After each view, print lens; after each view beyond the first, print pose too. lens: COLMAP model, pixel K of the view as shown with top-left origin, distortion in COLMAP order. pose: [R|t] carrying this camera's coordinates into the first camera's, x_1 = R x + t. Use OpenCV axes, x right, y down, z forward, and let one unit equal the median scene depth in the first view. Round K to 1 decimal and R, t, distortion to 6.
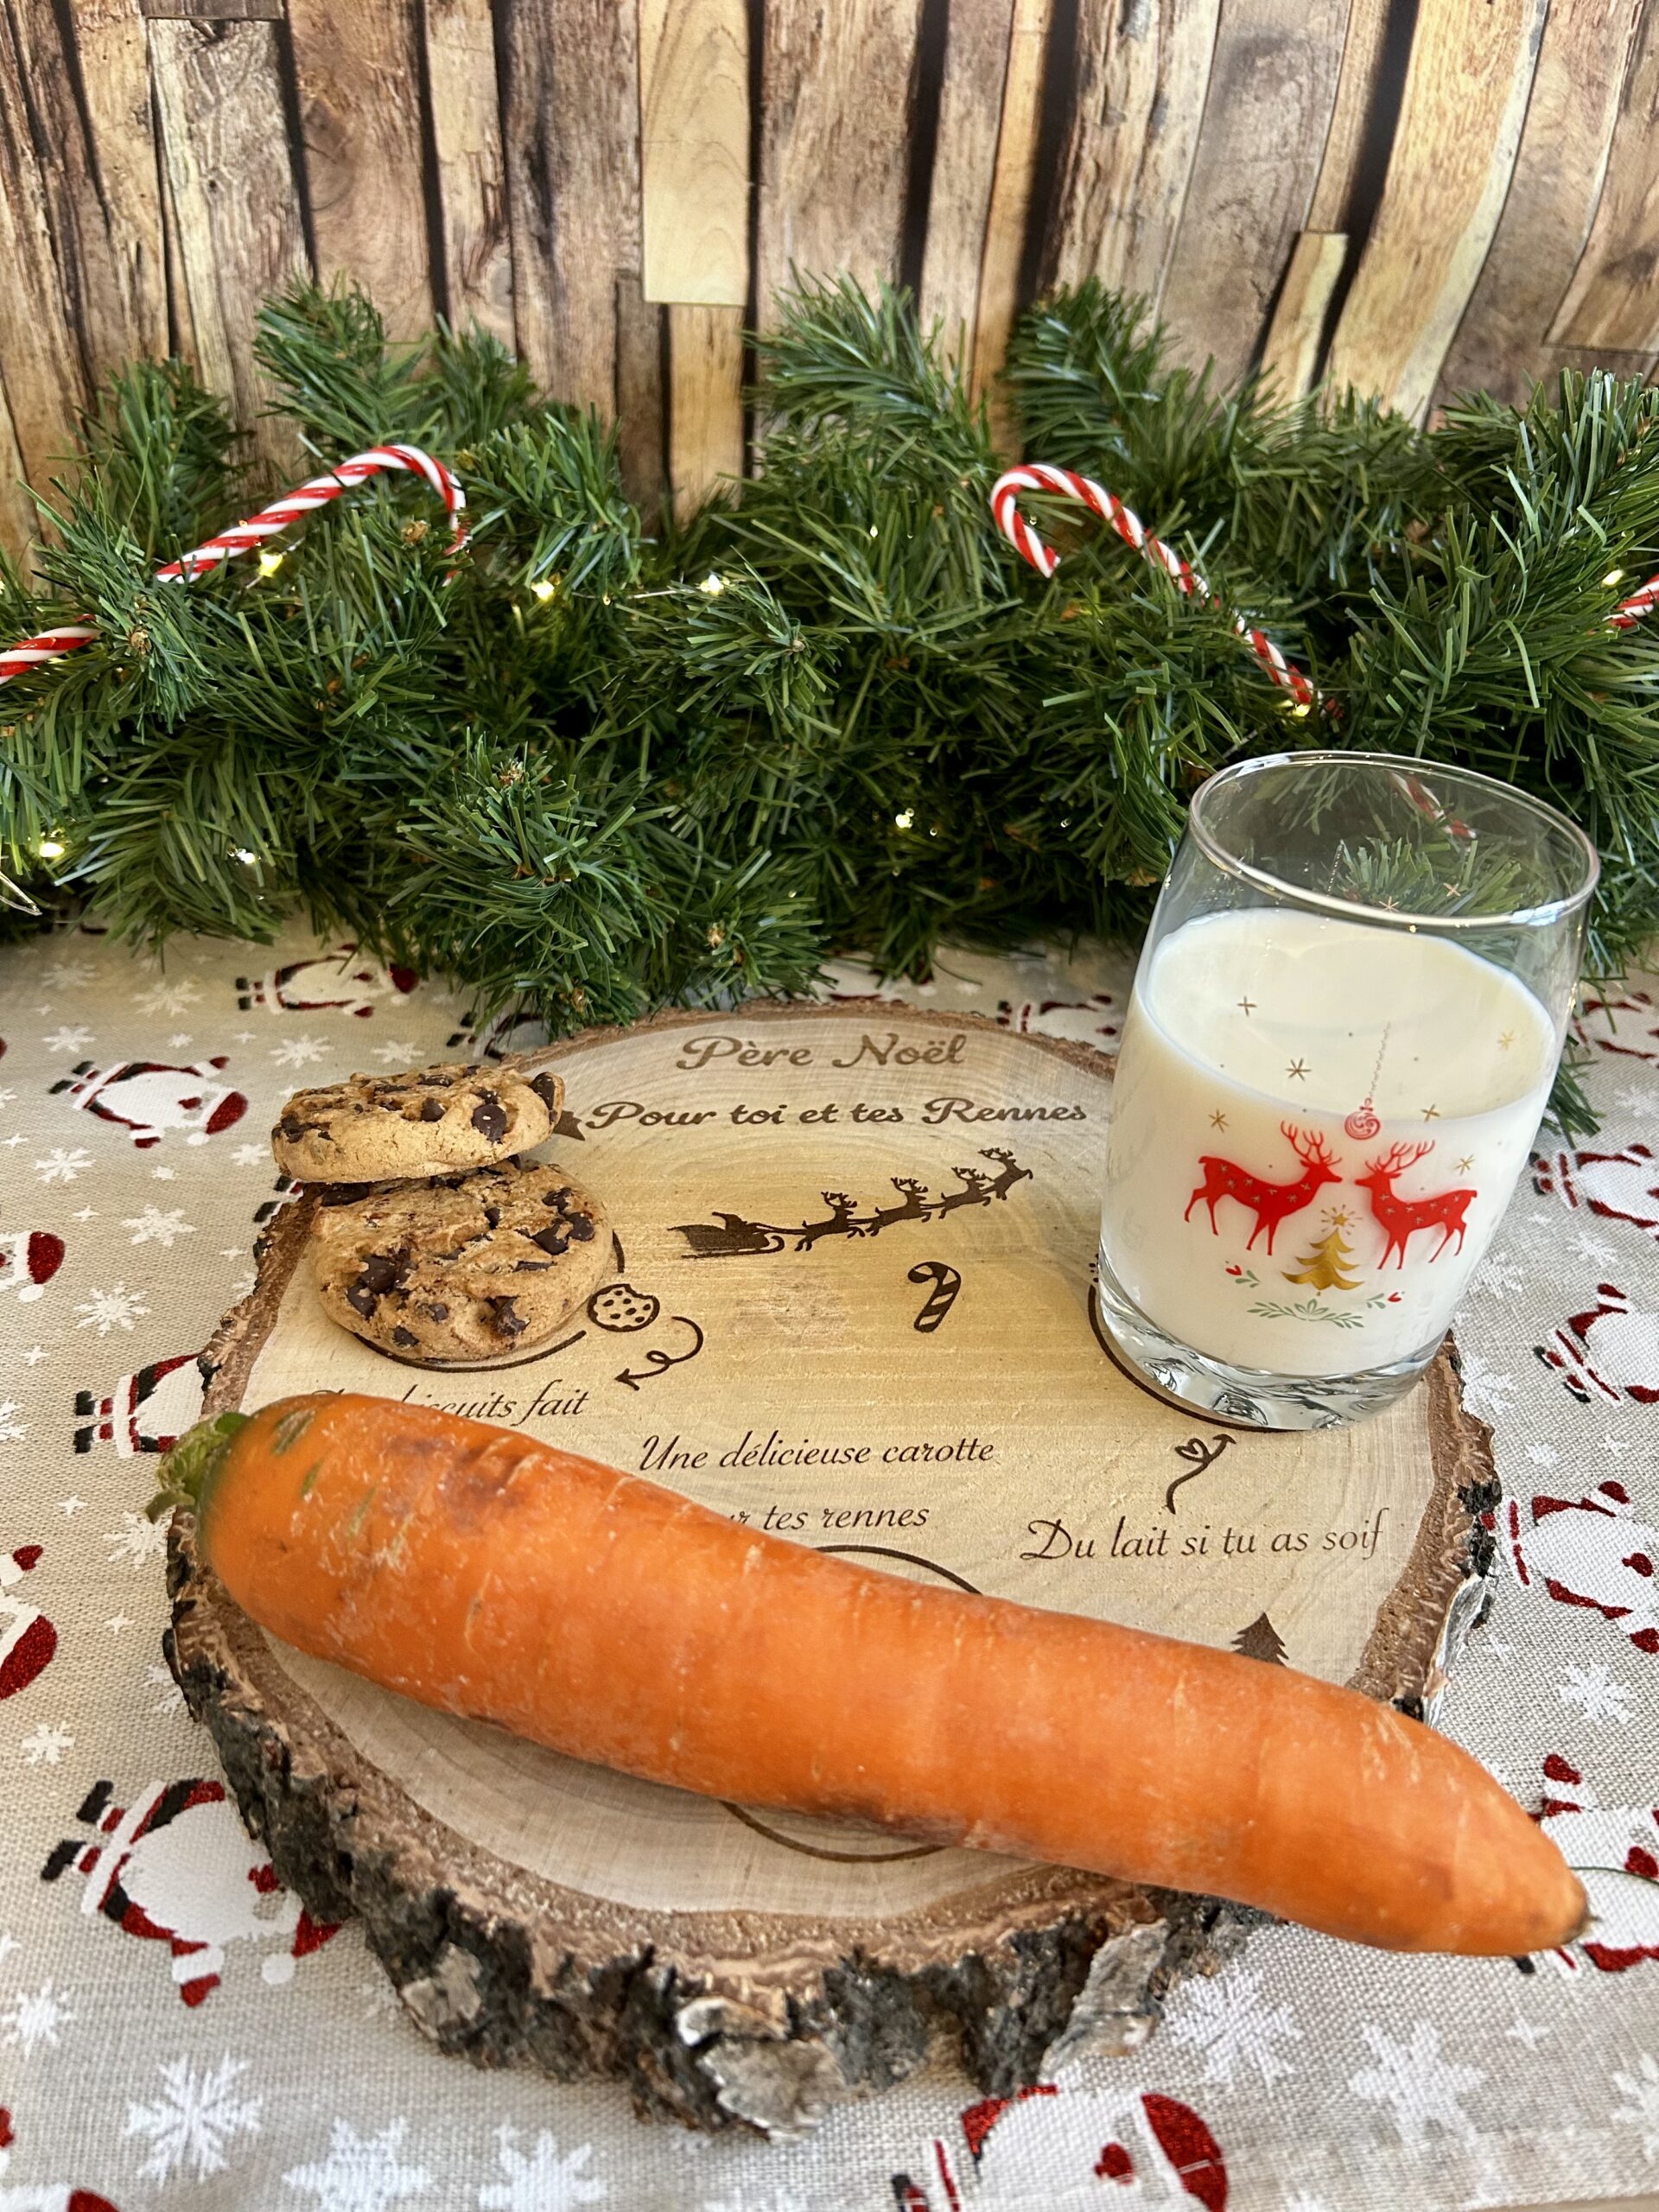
lens RADIAL K [[1740.0, 0, 827.5], [0, 1740.0, 1098.5], [0, 0, 1]] dist [0.020845, -0.059830]
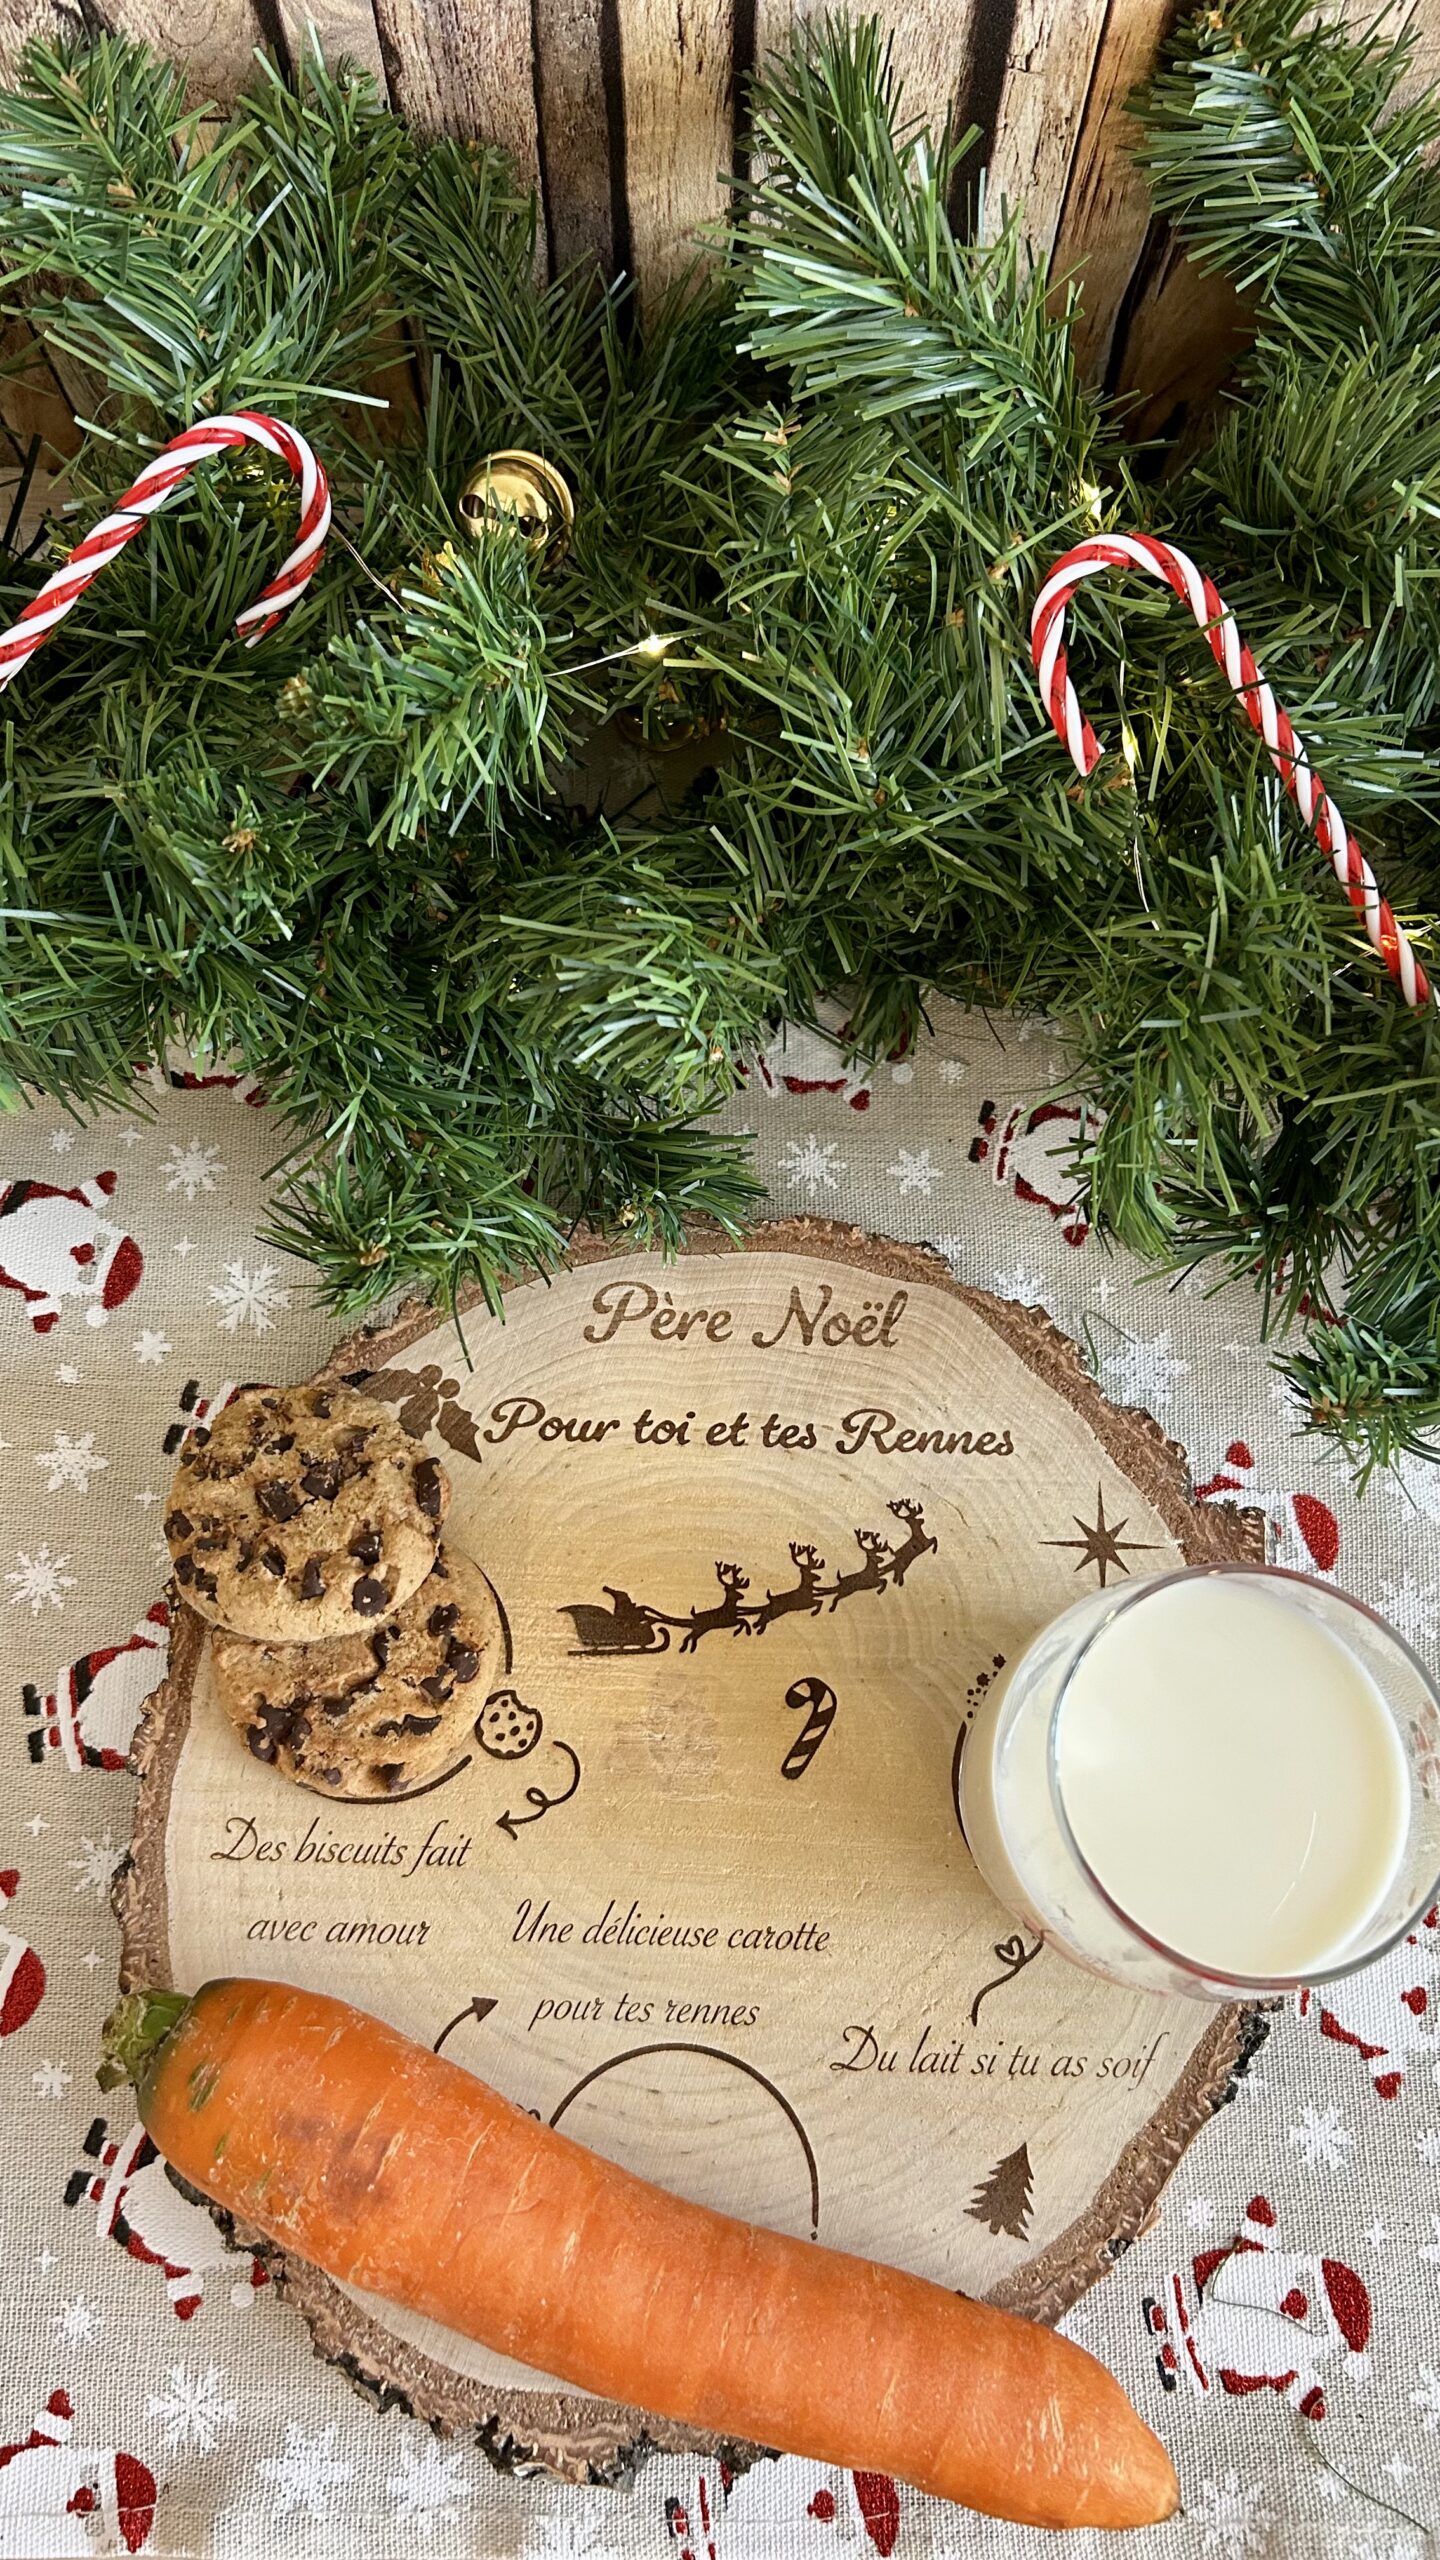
lens RADIAL K [[2007.6, 0, 729.9], [0, 2007.6, 1247.1], [0, 0, 1]] dist [0.027878, -0.070862]
pose [[0.992755, 0.099232, -0.067749, 0.072650], [-0.034654, 0.776358, 0.629339, -0.910733], [0.115048, -0.622432, 0.774172, 0.259557]]
